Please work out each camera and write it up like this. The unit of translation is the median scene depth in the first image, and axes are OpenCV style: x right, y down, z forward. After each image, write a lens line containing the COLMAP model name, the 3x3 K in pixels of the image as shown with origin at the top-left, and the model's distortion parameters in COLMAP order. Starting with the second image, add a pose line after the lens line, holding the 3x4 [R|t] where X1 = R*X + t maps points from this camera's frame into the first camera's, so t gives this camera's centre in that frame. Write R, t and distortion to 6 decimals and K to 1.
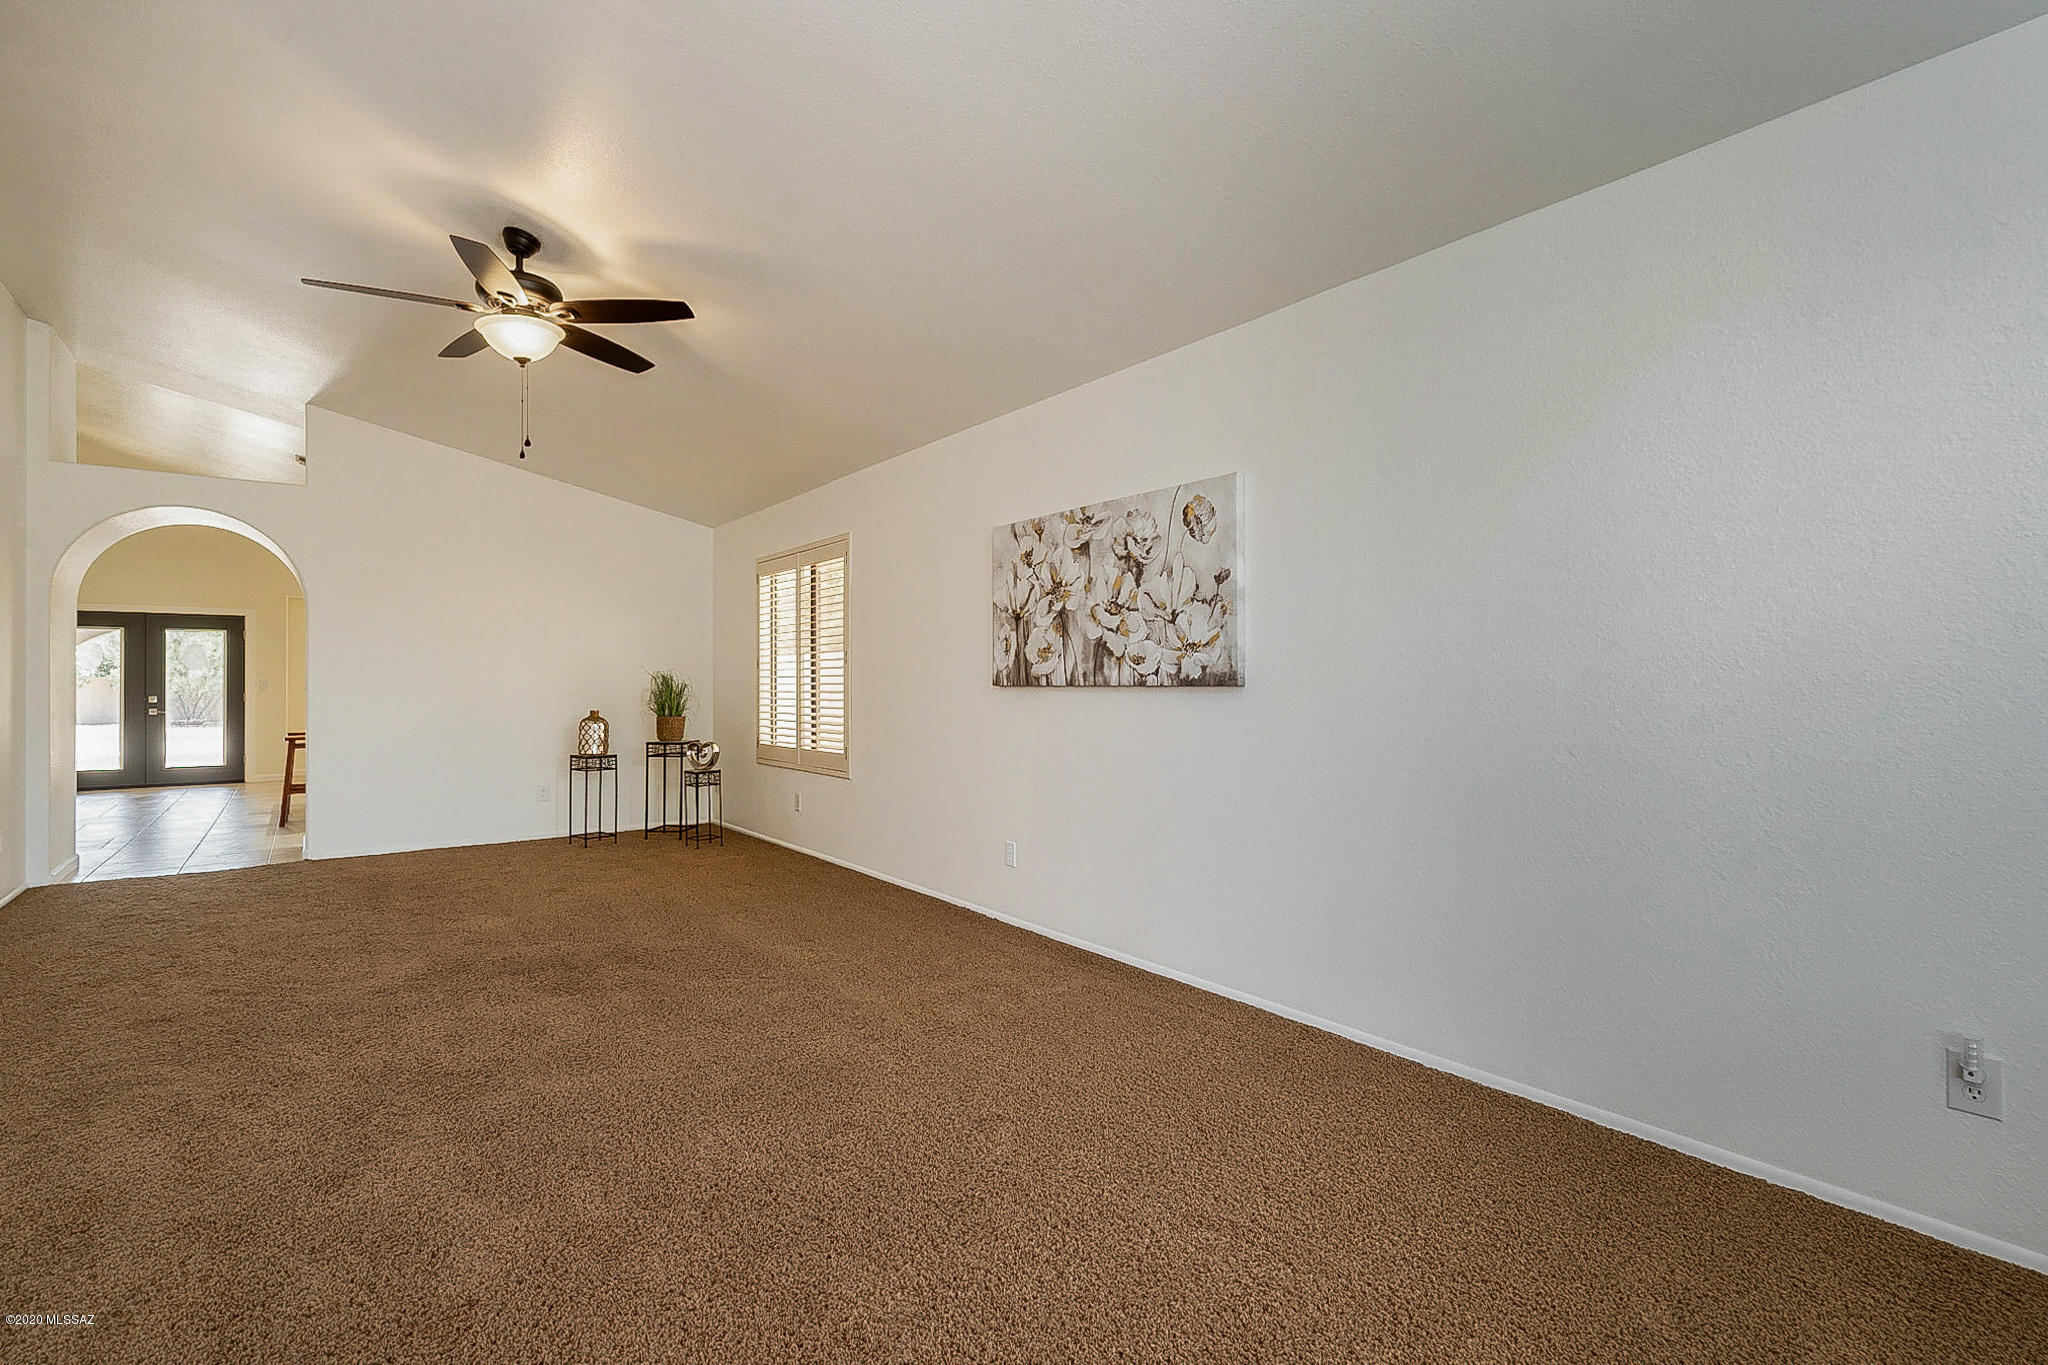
lens RADIAL K [[966.1, 0, 1029.0], [0, 966.1, 688.0], [0, 0, 1]] dist [-0.003773, 0.001065]
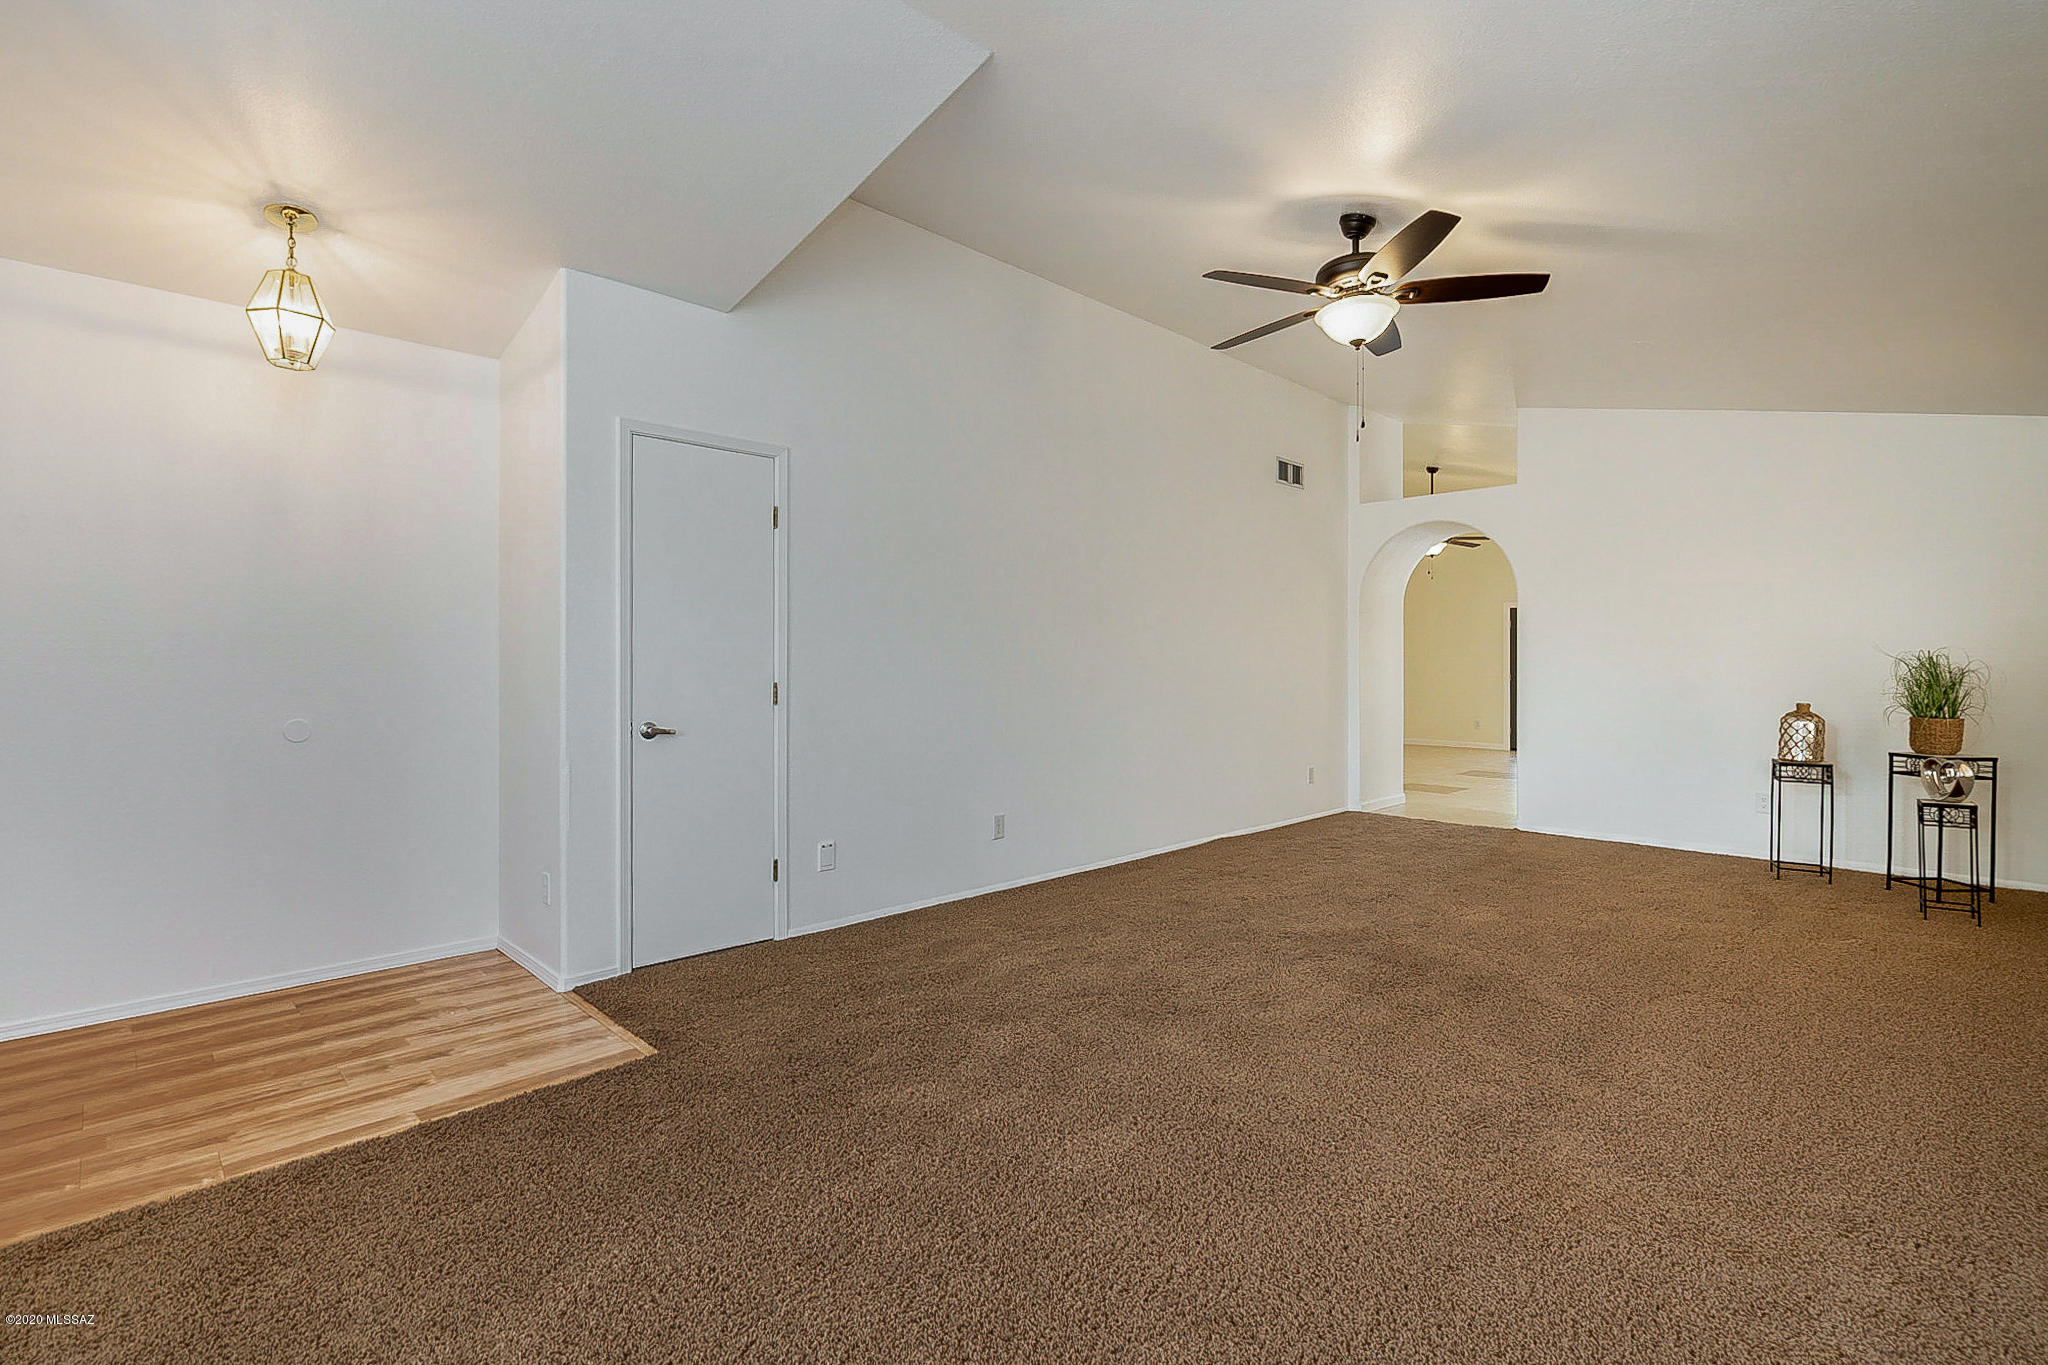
lens RADIAL K [[966.1, 0, 1029.0], [0, 966.1, 688.0], [0, 0, 1]] dist [-0.003773, 0.001065]
pose [[0.113767, 0.033379, -0.992947, 0.236552], [-0.009586, 0.999426, 0.032498, -0.007771], [0.993461, 0.005821, 0.114022, 0.304191]]
